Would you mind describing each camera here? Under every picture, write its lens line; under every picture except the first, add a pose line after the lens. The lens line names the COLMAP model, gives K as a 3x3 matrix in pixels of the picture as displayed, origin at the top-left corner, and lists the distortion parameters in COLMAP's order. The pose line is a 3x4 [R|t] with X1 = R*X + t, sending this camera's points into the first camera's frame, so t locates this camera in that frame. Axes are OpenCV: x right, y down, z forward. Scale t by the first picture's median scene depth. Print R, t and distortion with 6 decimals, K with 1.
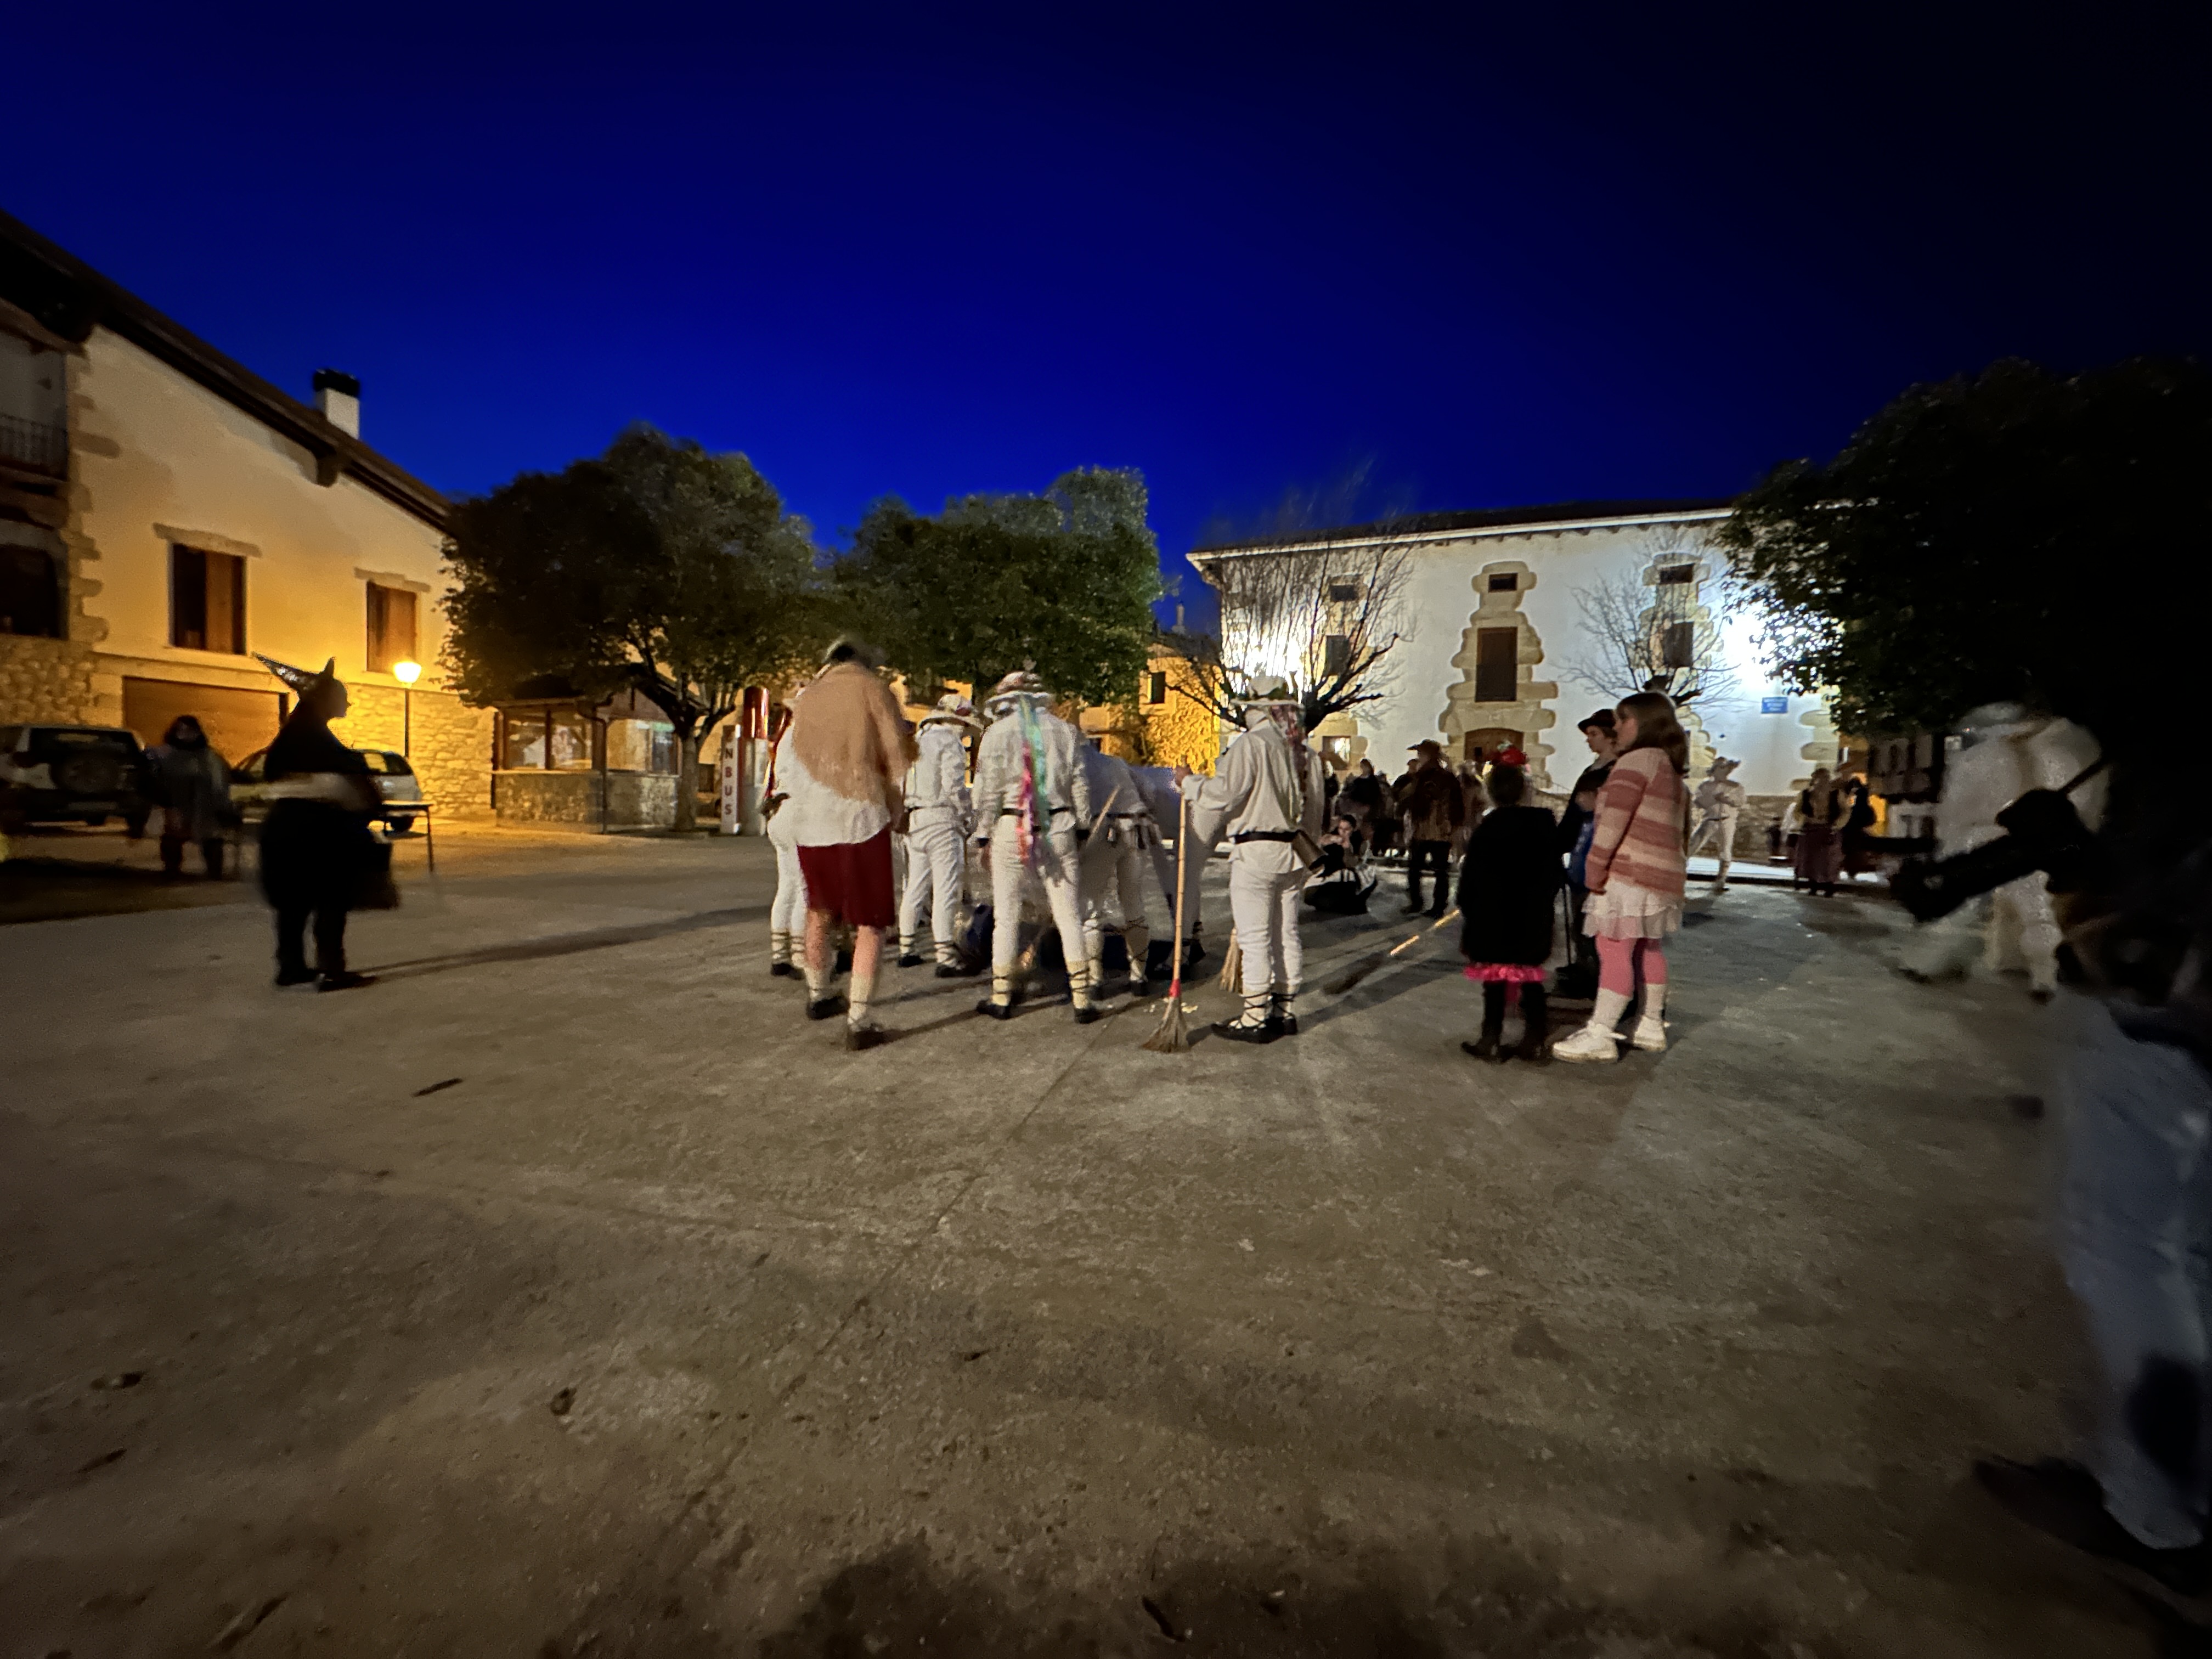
lens RADIAL K [[884.3, 0, 1104.1], [0, 884.3, 829.9], [0, 0, 1]] dist [0.001492, -0.000052]
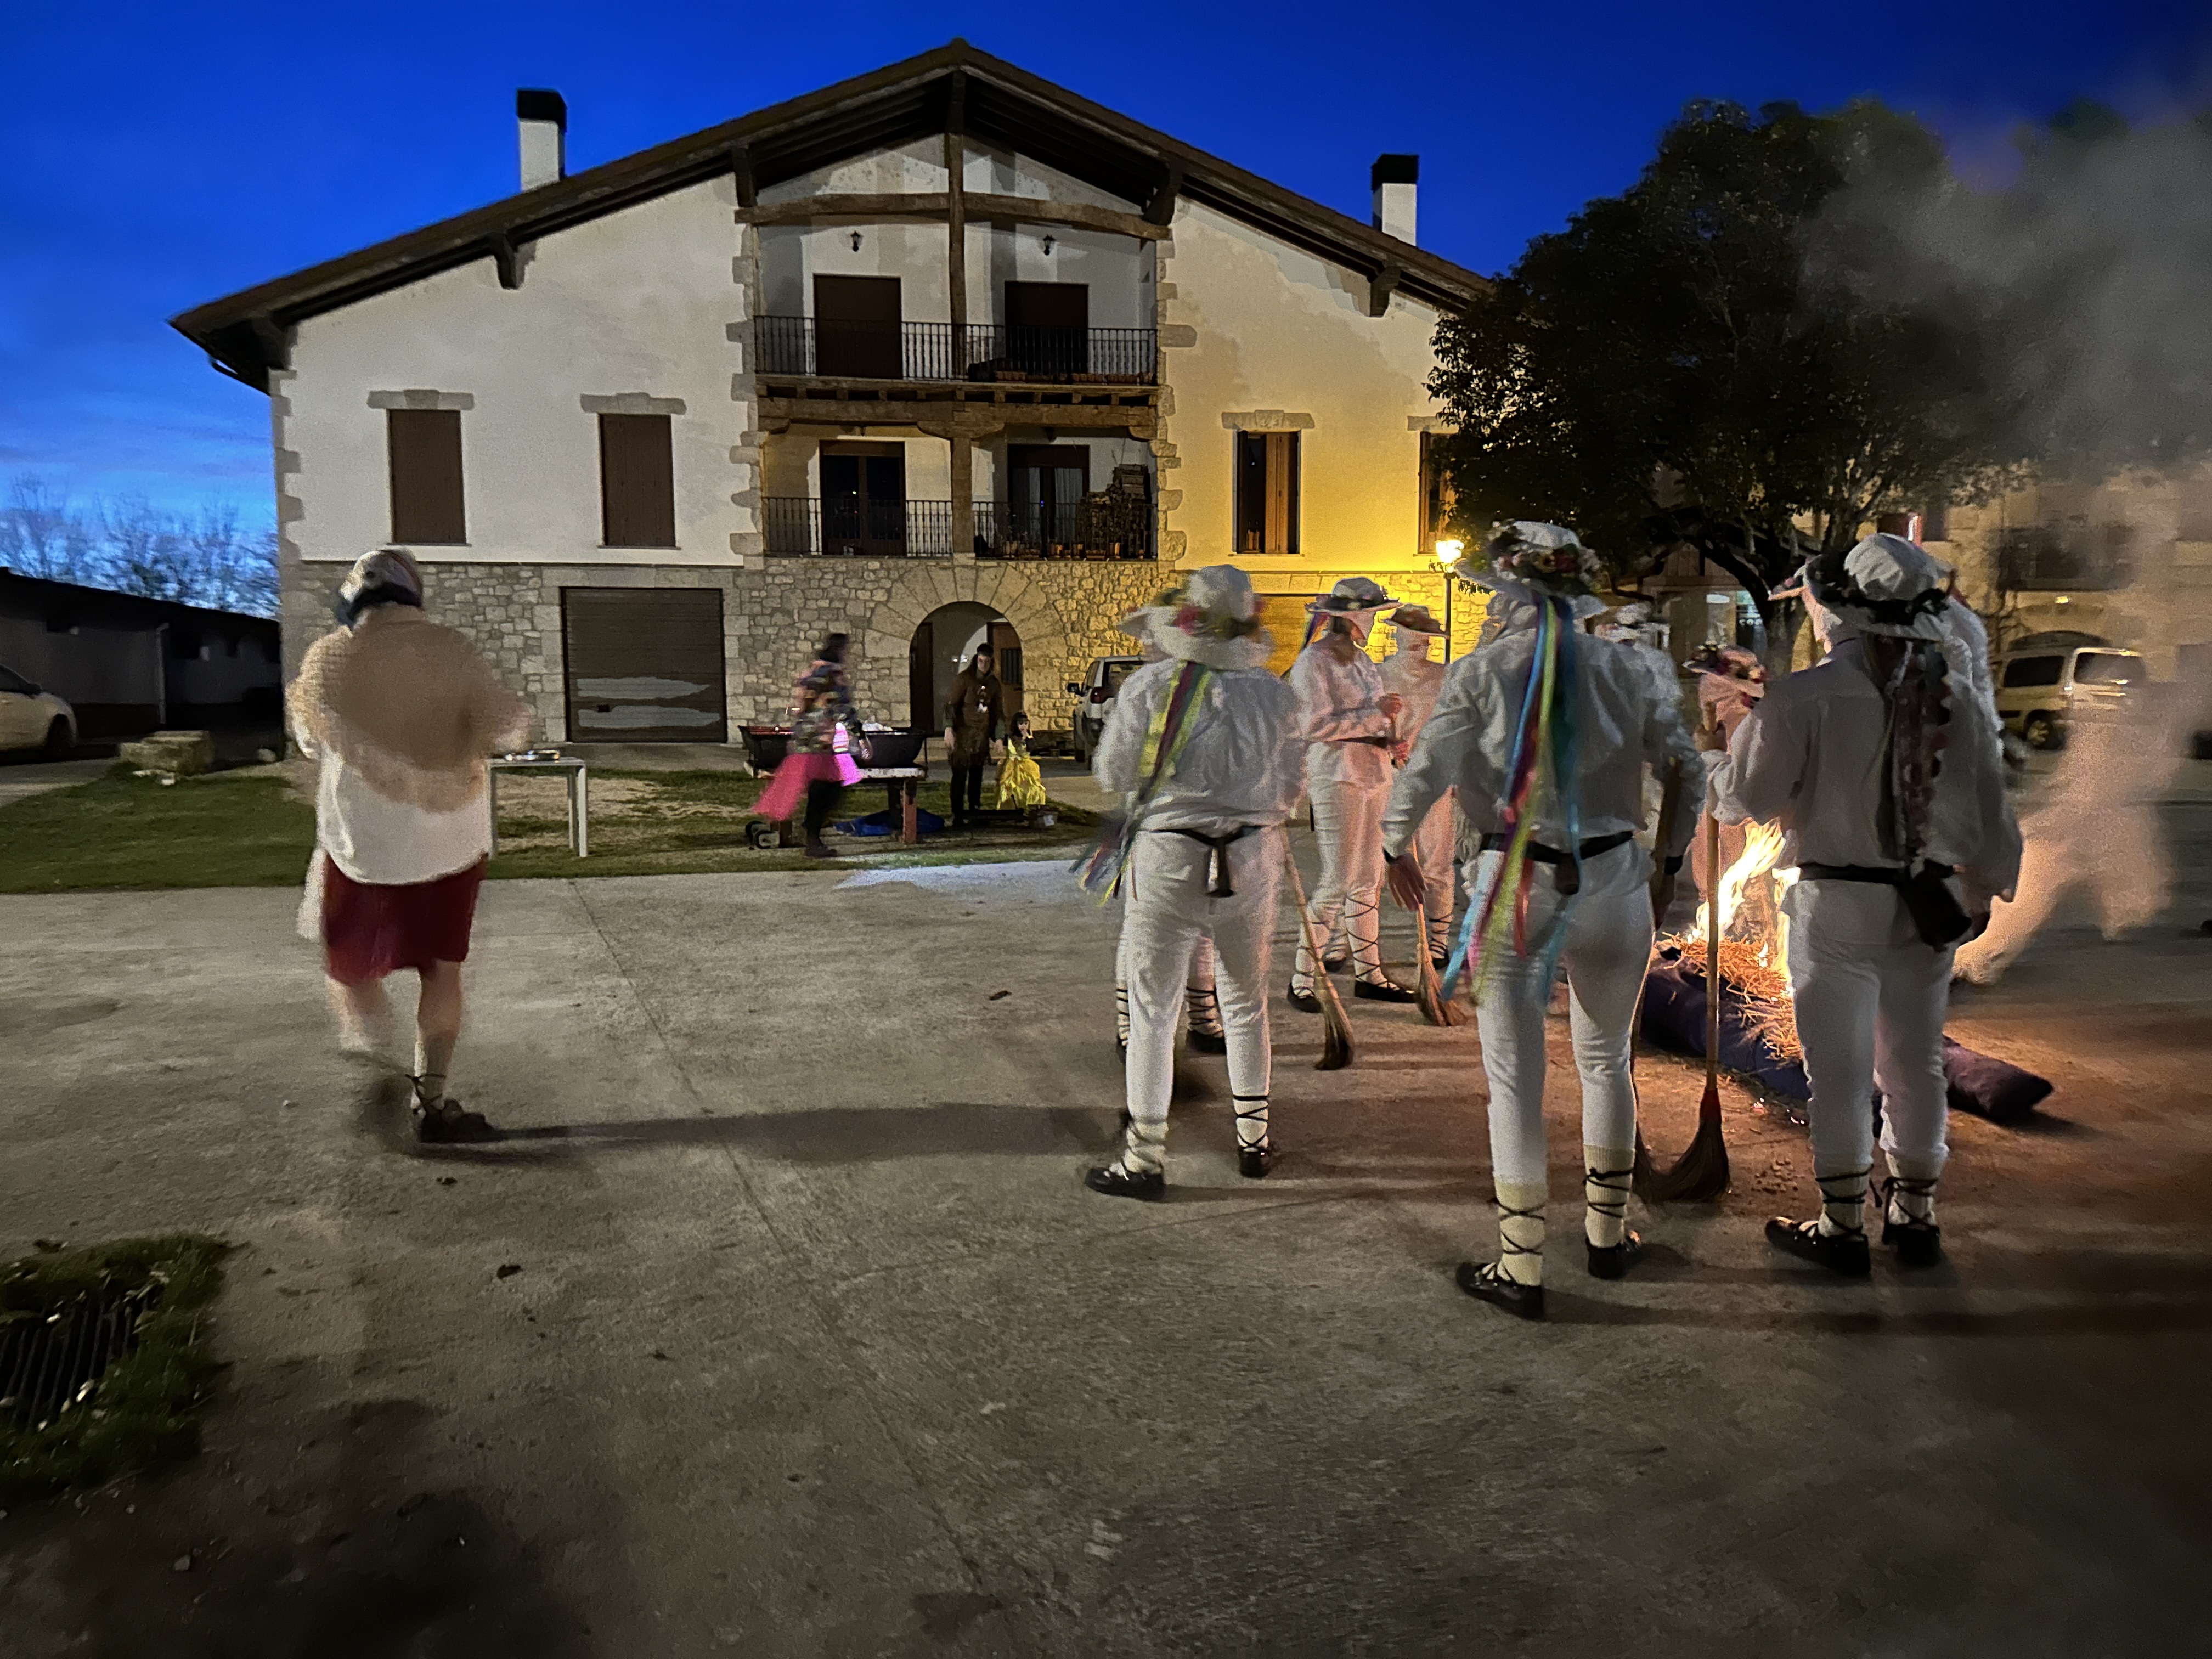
lens RADIAL K [[1530.2, 0, 1092.5], [0, 1530.2, 843.0], [0, 0, 1]] dist [0.196233, -0.385736]
pose [[0.547392, 0.053063, -0.835193, 0.283531], [-0.003845, 0.998137, 0.060895, -0.024443], [0.836868, -0.030122, 0.546576, 0.070437]]
